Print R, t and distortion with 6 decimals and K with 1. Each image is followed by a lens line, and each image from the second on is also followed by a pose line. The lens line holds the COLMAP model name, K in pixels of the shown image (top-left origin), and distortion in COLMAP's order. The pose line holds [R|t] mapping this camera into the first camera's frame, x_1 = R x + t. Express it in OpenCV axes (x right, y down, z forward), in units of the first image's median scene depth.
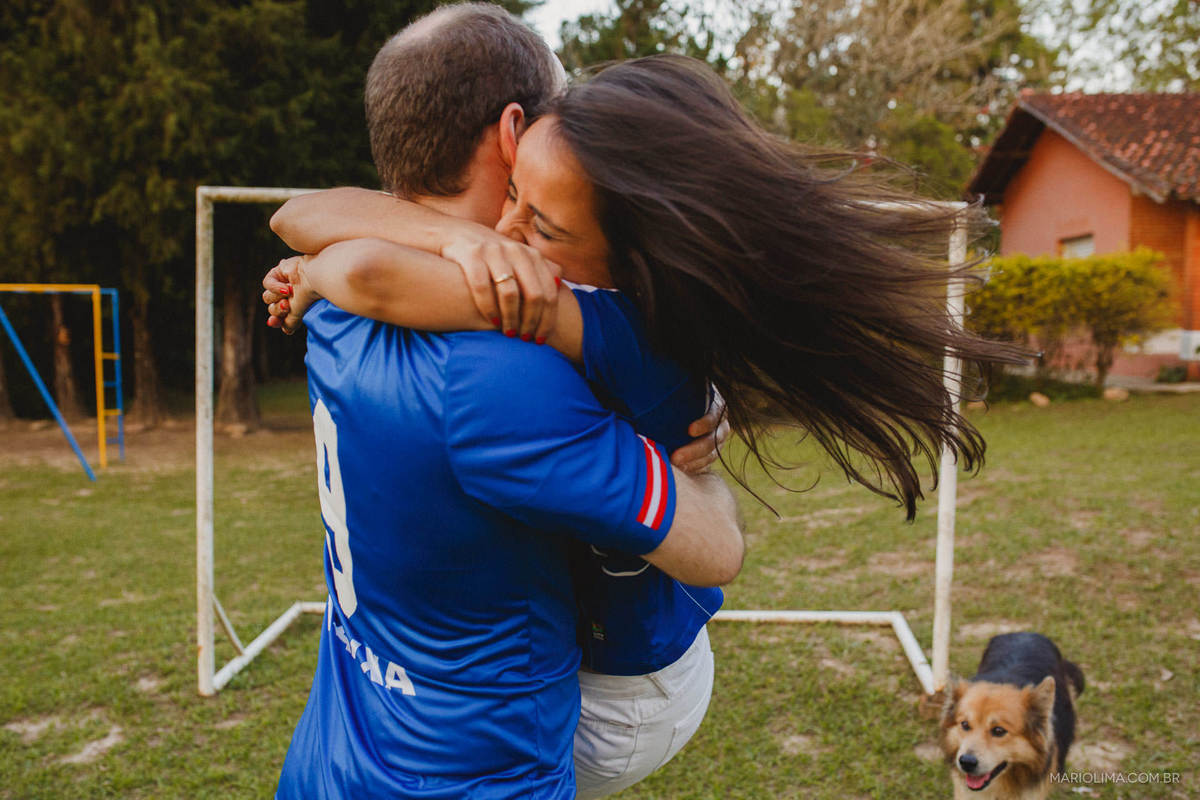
lens RADIAL K [[1198.4, 0, 600.4], [0, 1198.4, 378.7], [0, 0, 1]] dist [-0.022003, 0.024016]
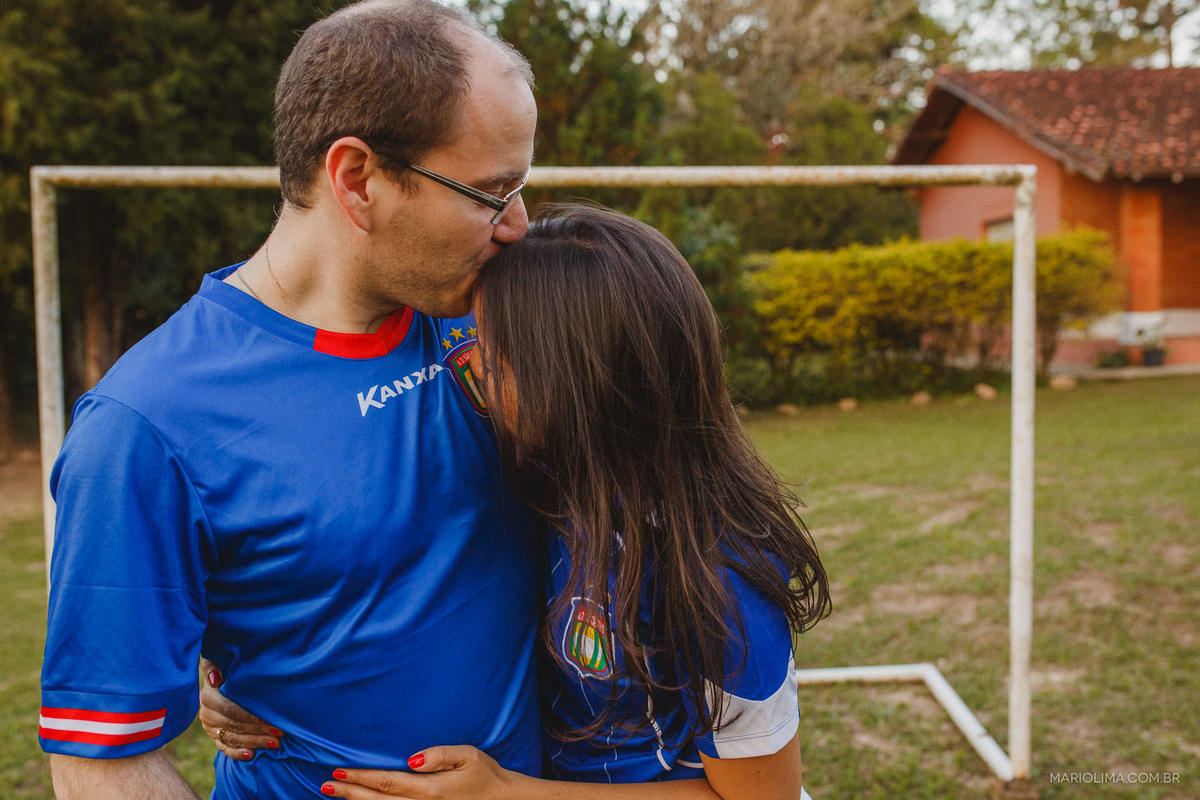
lens RADIAL K [[1198.4, 0, 600.4], [0, 1198.4, 378.7], [0, 0, 1]] dist [-0.022003, 0.024016]
pose [[0.994531, -0.037307, 0.097550, -0.027539], [0.037113, 0.999304, 0.003800, -0.008055], [-0.097624, -0.000158, 0.995223, 0.099633]]
